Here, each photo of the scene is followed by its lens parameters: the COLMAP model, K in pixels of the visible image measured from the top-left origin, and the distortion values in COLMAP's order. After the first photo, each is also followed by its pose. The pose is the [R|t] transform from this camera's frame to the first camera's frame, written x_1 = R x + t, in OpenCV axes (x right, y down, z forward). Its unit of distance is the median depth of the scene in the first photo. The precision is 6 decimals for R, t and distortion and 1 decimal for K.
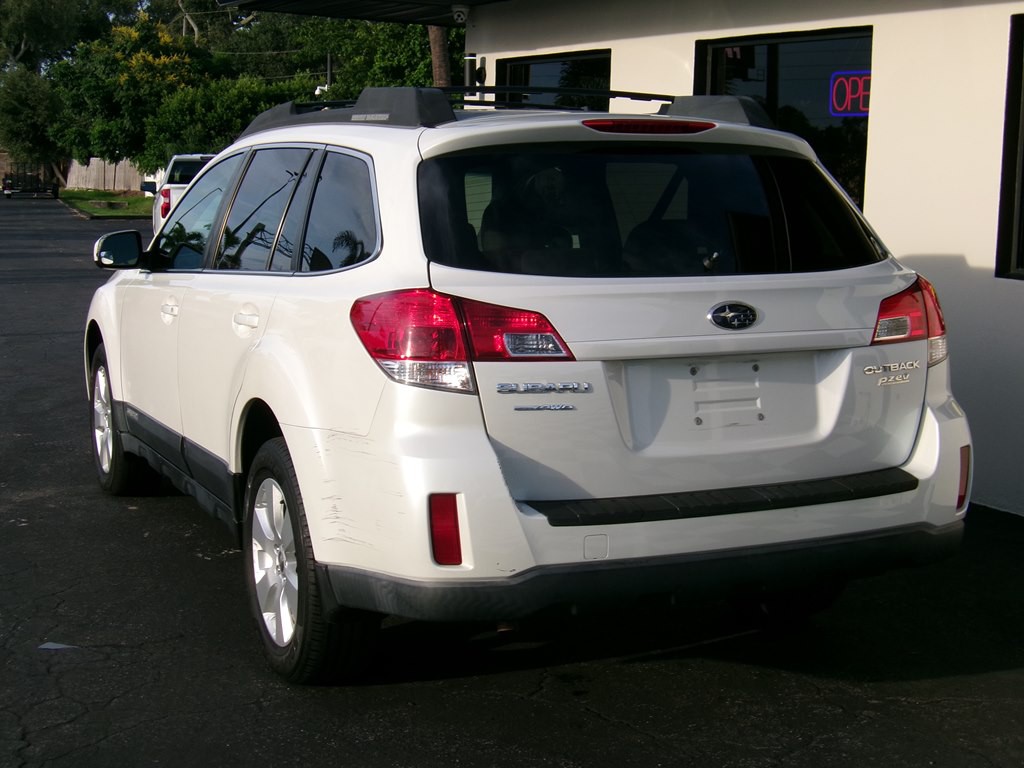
lens RADIAL K [[1571.7, 0, 513.1], [0, 1571.7, 389.1], [0, 0, 1]] dist [-0.121588, -0.017581]
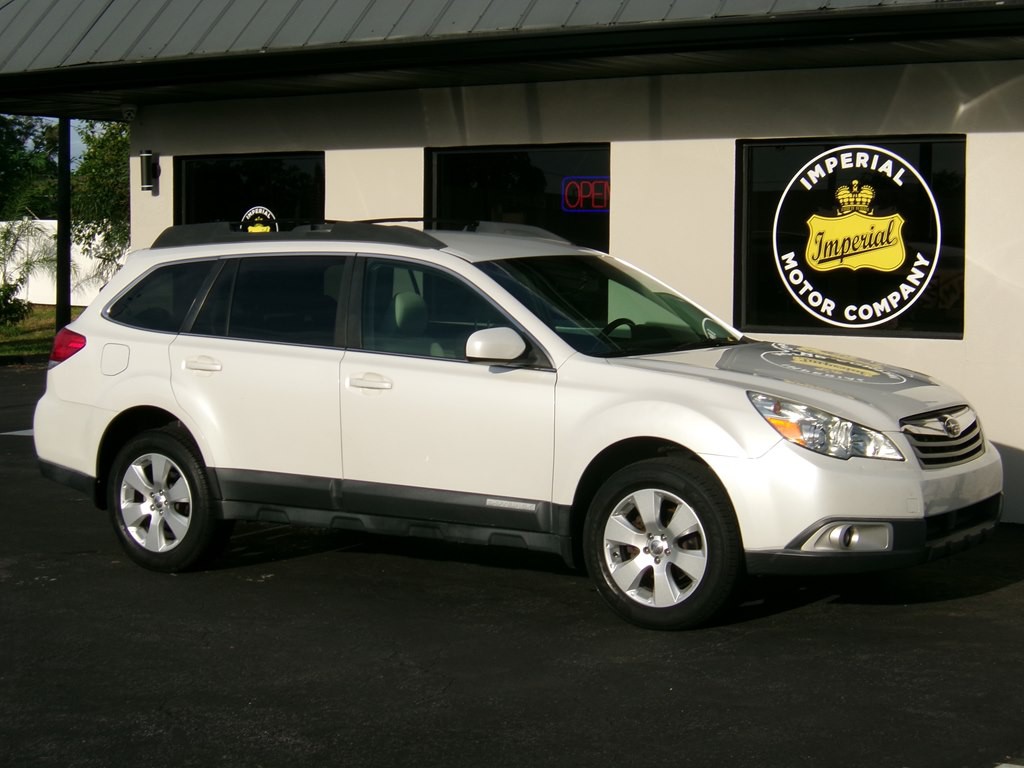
lens RADIAL K [[1954.8, 0, 517.1], [0, 1954.8, 414.4], [0, 0, 1]] dist [-0.095106, -0.138290]
pose [[0.901762, -0.060696, 0.427950, -0.913727], [0.079931, 0.996432, -0.027104, 0.046464], [-0.424778, 0.058648, 0.903396, -0.695866]]
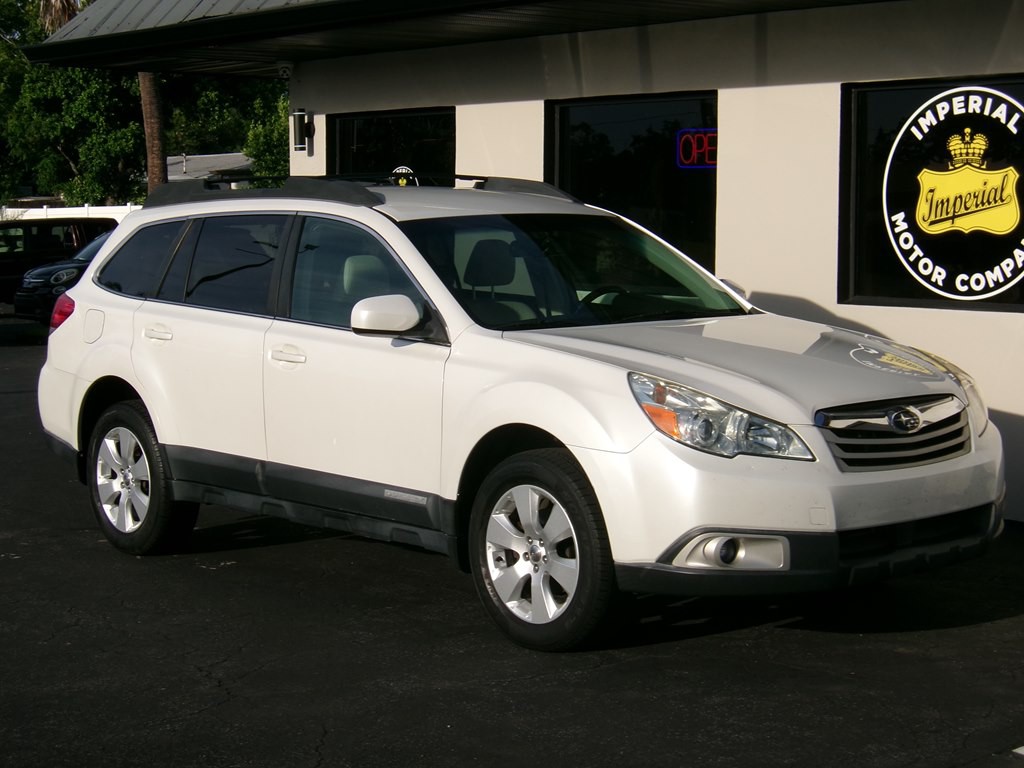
lens RADIAL K [[1954.8, 0, 517.1], [0, 1954.8, 414.4], [0, 0, 1]] dist [-0.095106, -0.138290]
pose [[0.981347, -0.044975, 0.186910, -0.325143], [0.051183, 0.998282, -0.028519, 0.064237], [-0.185306, 0.037554, 0.981963, -0.631828]]
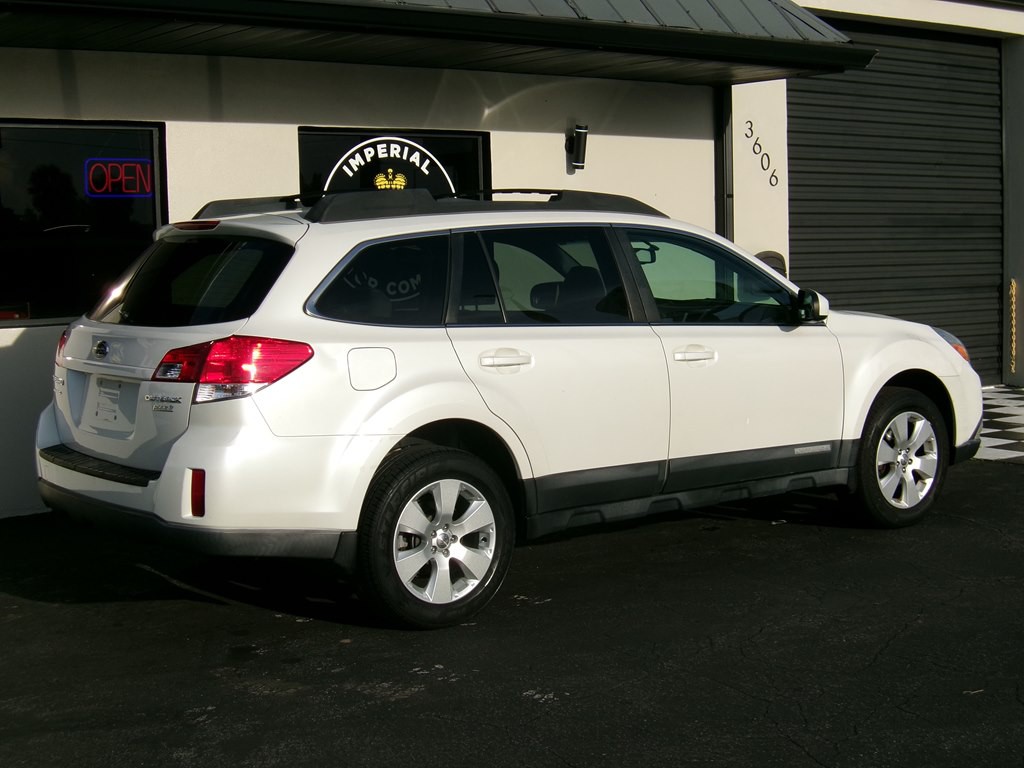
lens RADIAL K [[1572.2, 0, 515.7], [0, 1572.2, 408.0], [0, 0, 1]] dist [-0.111441, -0.045626]
pose [[-0.130377, -0.125936, 0.983434, -1.713135], [0.155177, 0.977084, 0.145695, -0.255478], [-0.979246, 0.171601, -0.107847, 1.518503]]
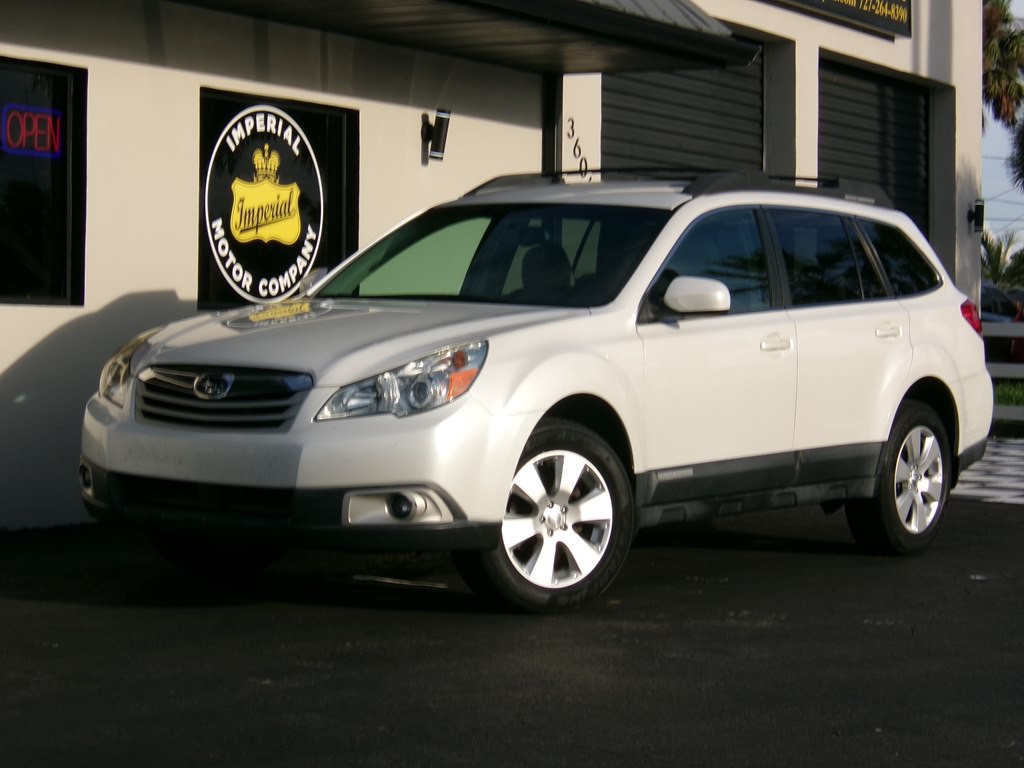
lens RADIAL K [[2441.5, 0, 486.2], [0, 2441.5, 385.4], [0, 0, 1]] dist [-0.082474, -1.183733]
pose [[-0.488483, -0.051349, 0.871061, -2.130832], [0.095409, 0.989138, 0.111814, -0.308108], [-0.867342, 0.137726, -0.478278, 2.614996]]
